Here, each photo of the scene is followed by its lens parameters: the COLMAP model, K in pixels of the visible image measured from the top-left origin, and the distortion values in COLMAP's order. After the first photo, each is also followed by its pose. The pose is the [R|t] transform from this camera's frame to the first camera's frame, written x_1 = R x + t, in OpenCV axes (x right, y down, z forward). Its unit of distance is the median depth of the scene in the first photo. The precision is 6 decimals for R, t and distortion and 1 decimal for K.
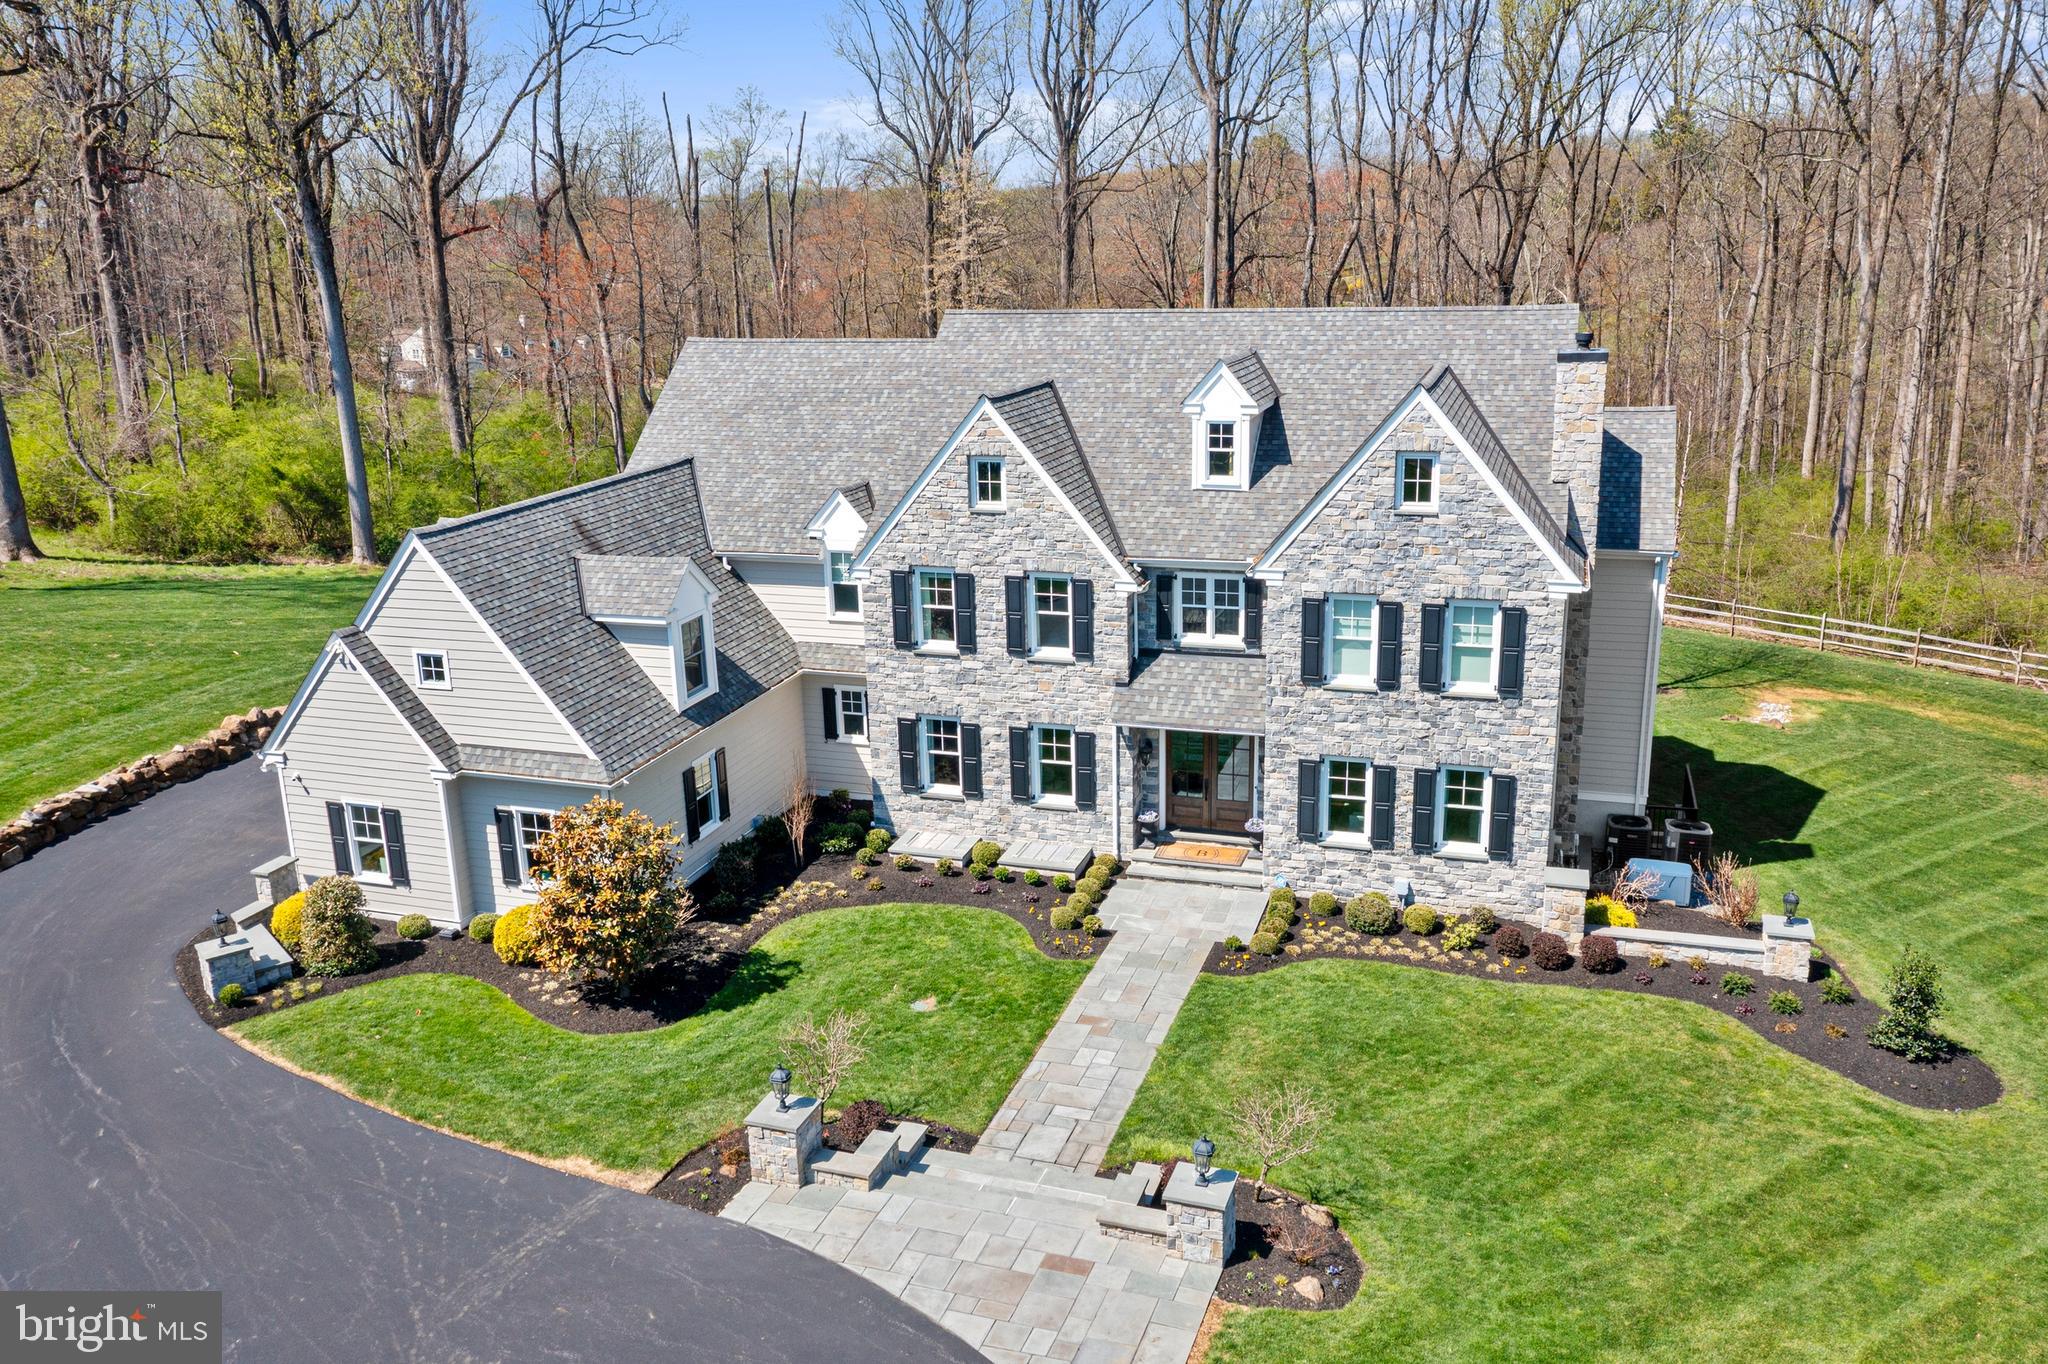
lens RADIAL K [[1644.1, 0, 1024.0], [0, 1644.1, 682.0], [0, 0, 1]] dist [-0.000700, -0.005055]
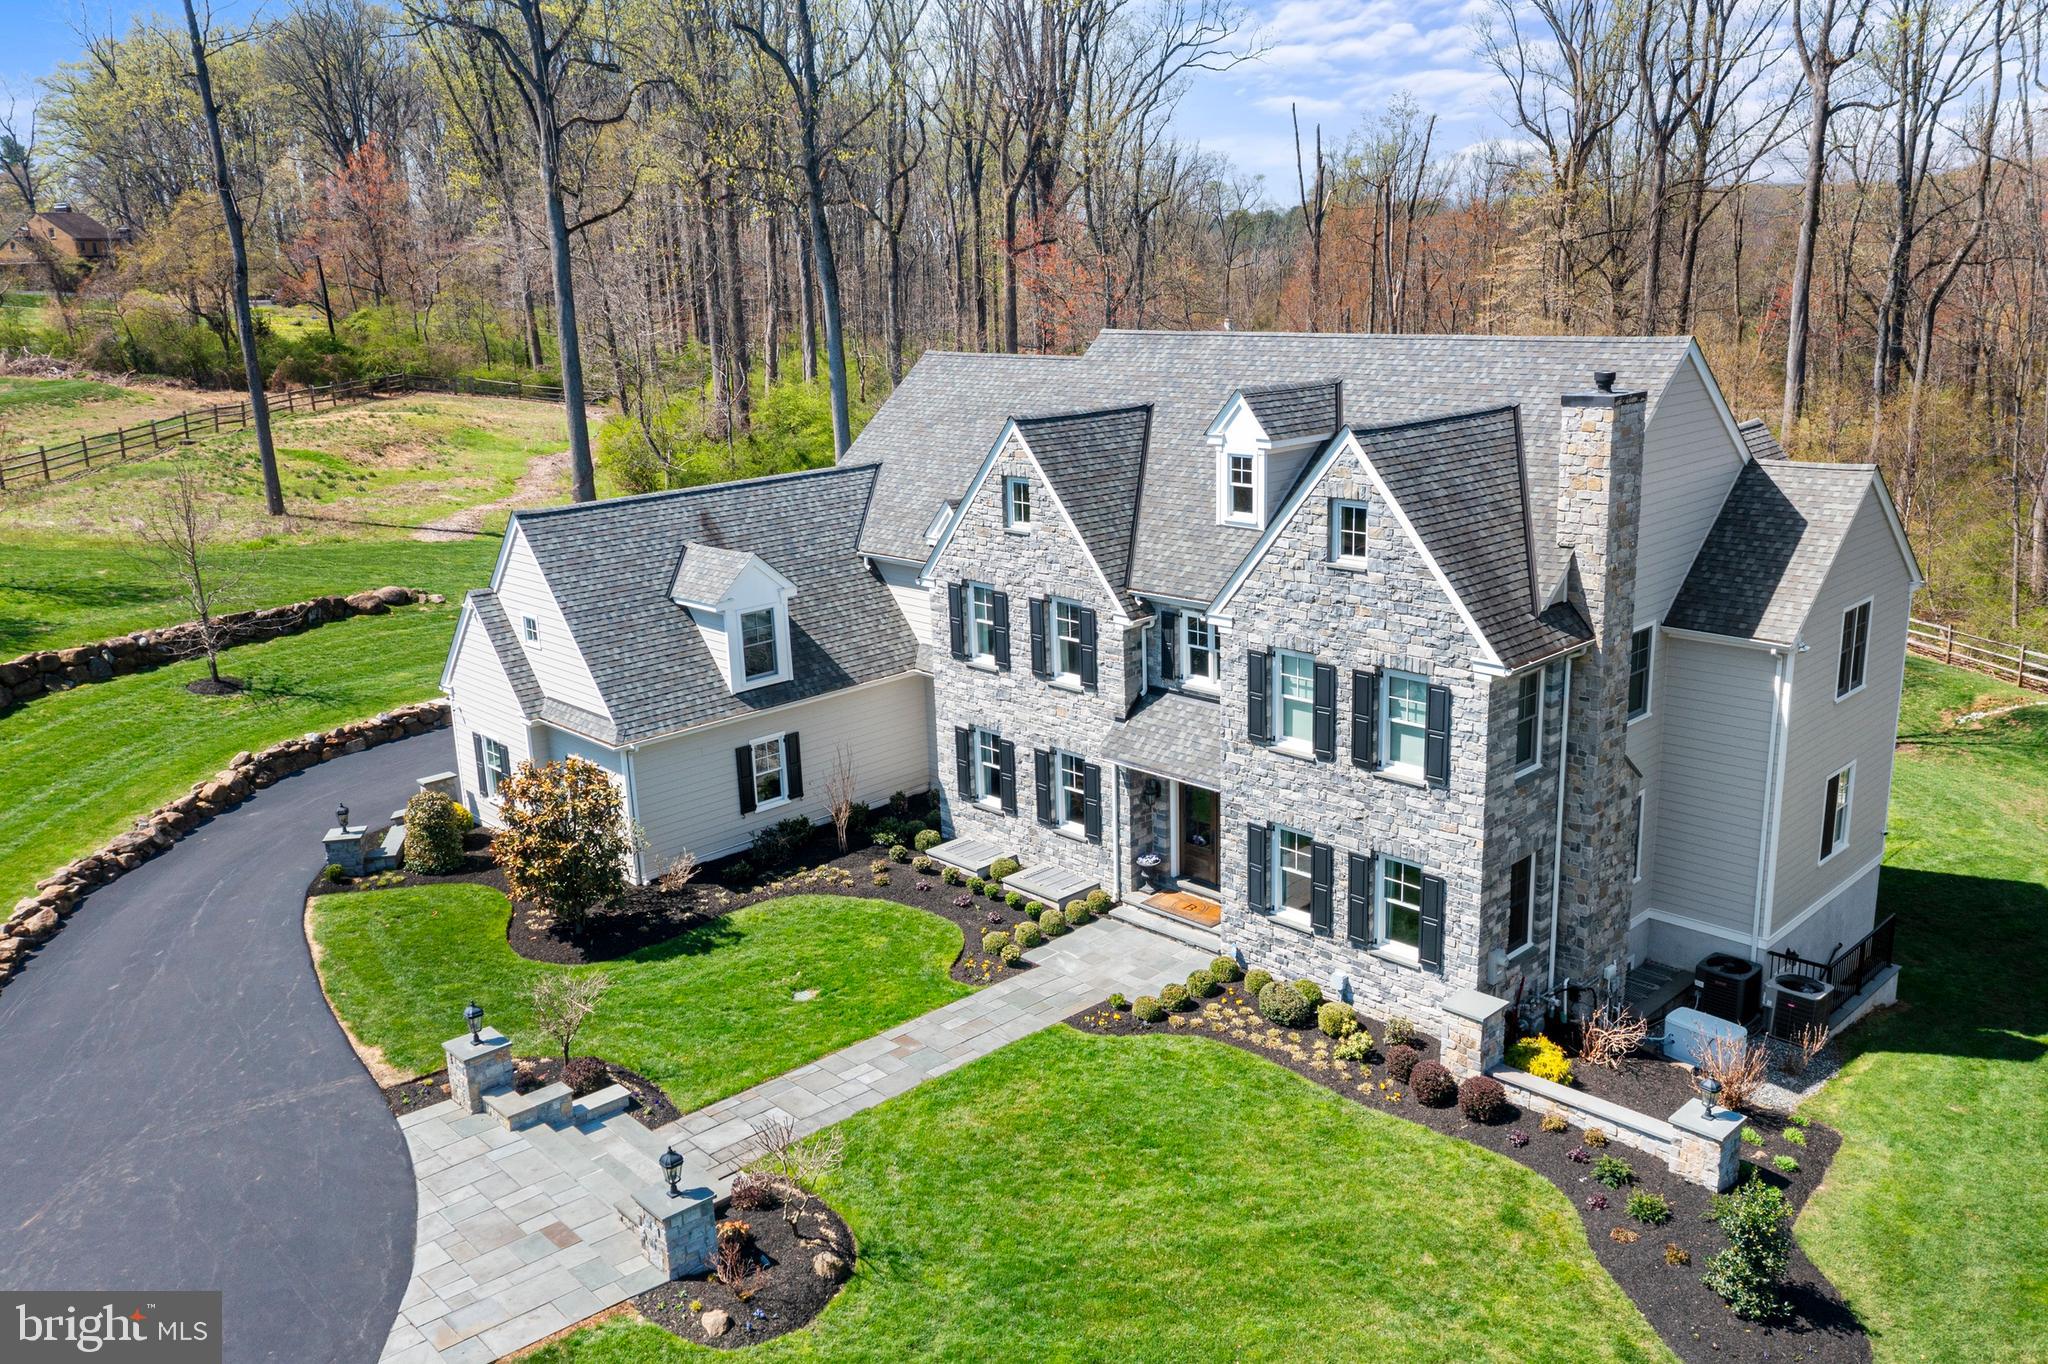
lens RADIAL K [[1644.1, 0, 1024.0], [0, 1644.1, 682.0], [0, 0, 1]] dist [-0.000700, -0.005055]
pose [[0.879043, 0.115612, -0.462512, 0.477511], [-0.116060, 0.992859, 0.027597, -0.042763], [0.462399, 0.029420, 0.886183, 0.118344]]
